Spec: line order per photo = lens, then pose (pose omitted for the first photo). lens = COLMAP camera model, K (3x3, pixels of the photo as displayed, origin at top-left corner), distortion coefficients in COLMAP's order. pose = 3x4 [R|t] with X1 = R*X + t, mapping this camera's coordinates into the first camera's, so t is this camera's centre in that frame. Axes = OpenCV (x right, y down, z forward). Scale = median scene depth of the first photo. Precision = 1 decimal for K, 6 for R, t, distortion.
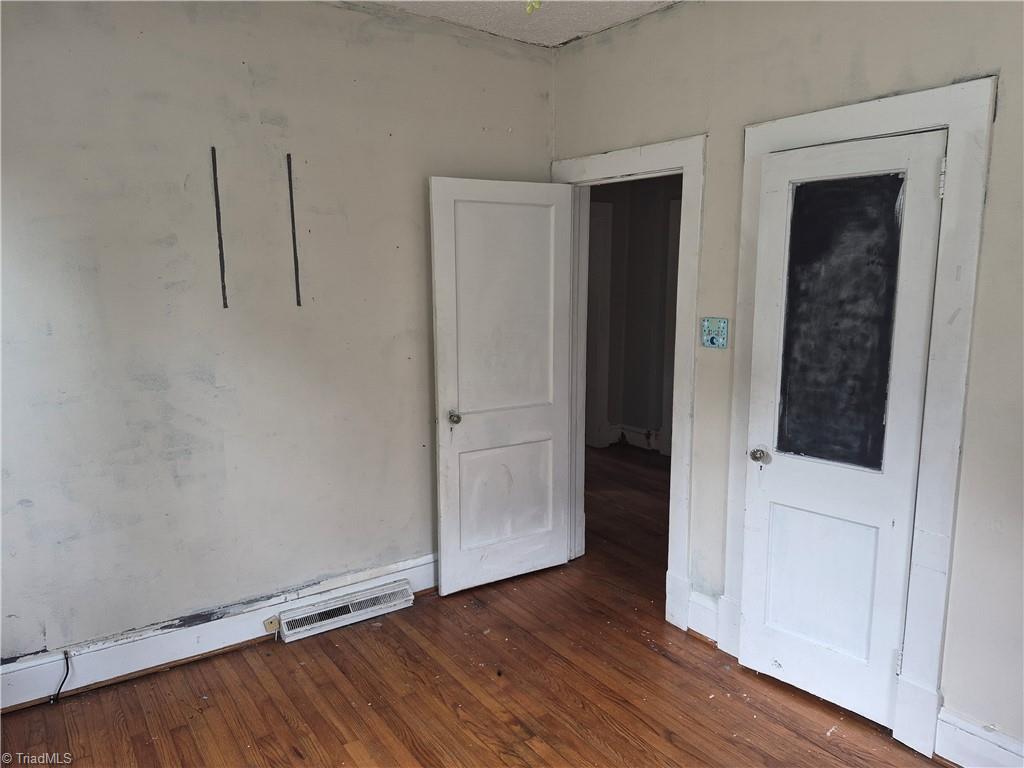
lens RADIAL K [[704.9, 0, 511.9], [0, 704.9, 383.6], [0, 0, 1]] dist [0.028535, -0.018479]
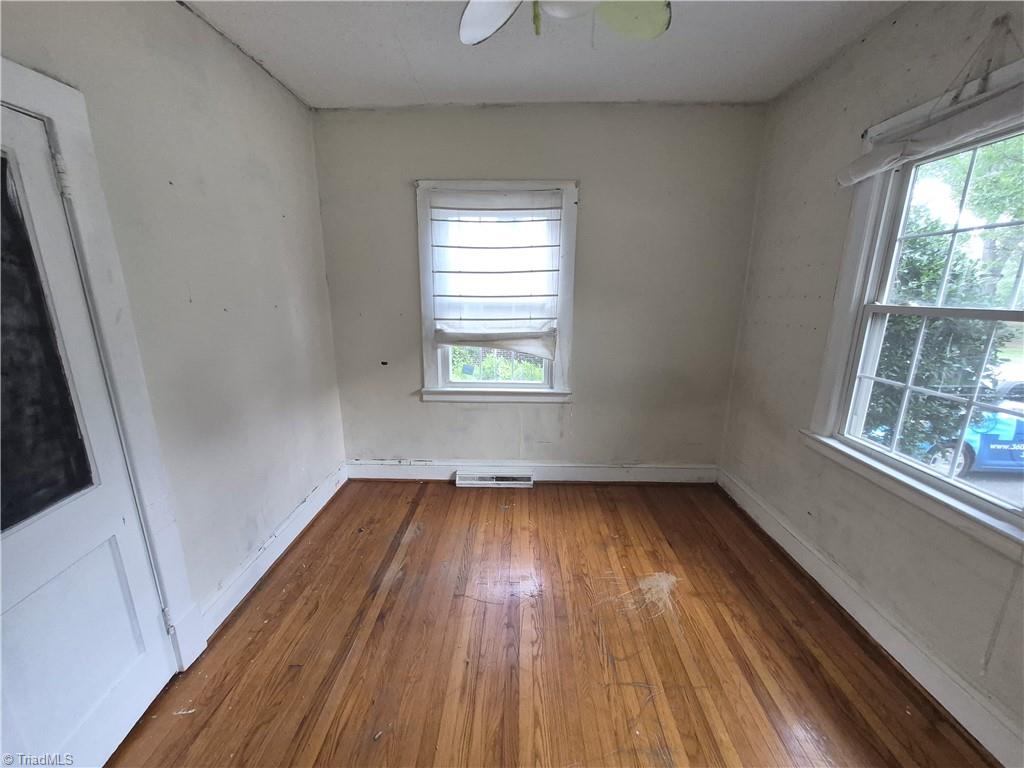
lens RADIAL K [[401.6, 0, 515.4], [0, 401.6, 384.9], [0, 0, 1]] dist [0.000615, 0.000096]
pose [[-0.804328, -0.149042, 0.575190, -0.230412], [0.077171, 0.933628, 0.349834, -0.148360], [-0.589153, 0.325769, -0.739441, 1.009946]]
